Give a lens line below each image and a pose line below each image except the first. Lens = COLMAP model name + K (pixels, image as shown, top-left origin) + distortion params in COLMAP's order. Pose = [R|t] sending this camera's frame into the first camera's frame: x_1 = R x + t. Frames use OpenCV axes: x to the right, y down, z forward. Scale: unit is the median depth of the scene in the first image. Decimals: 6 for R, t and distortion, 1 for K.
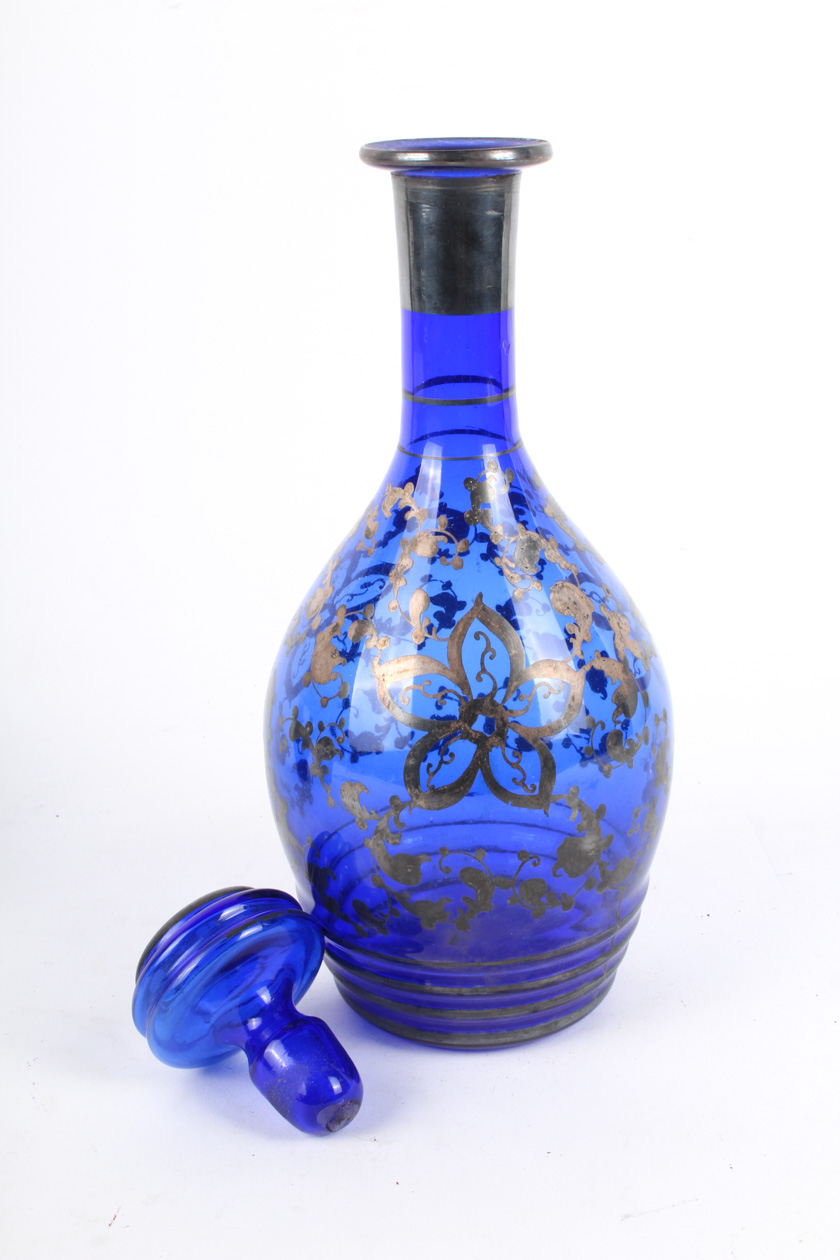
lens RADIAL K [[1650.9, 0, 447.9], [0, 1650.9, 613.8], [0, 0, 1]] dist [-0.010660, 0.000000]
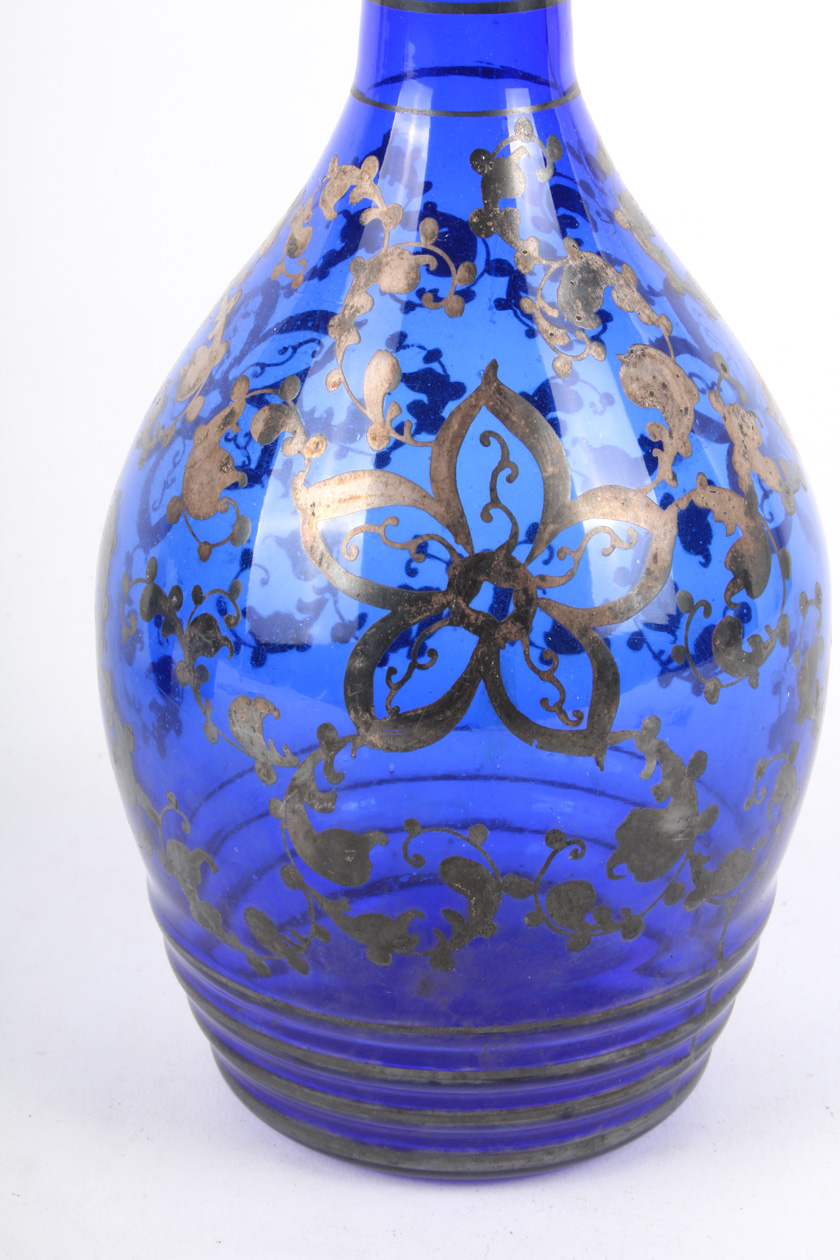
lens RADIAL K [[2003.5, 0, 420.0], [0, 2003.5, 631.0], [0, 0, 1]] dist [-0.013643, 0.000000]
pose [[0.999495, 0.031538, 0.003960, -0.004671], [-0.031663, 0.998814, 0.036991, 0.052853], [-0.002789, -0.037098, 0.999308, 0.326932]]
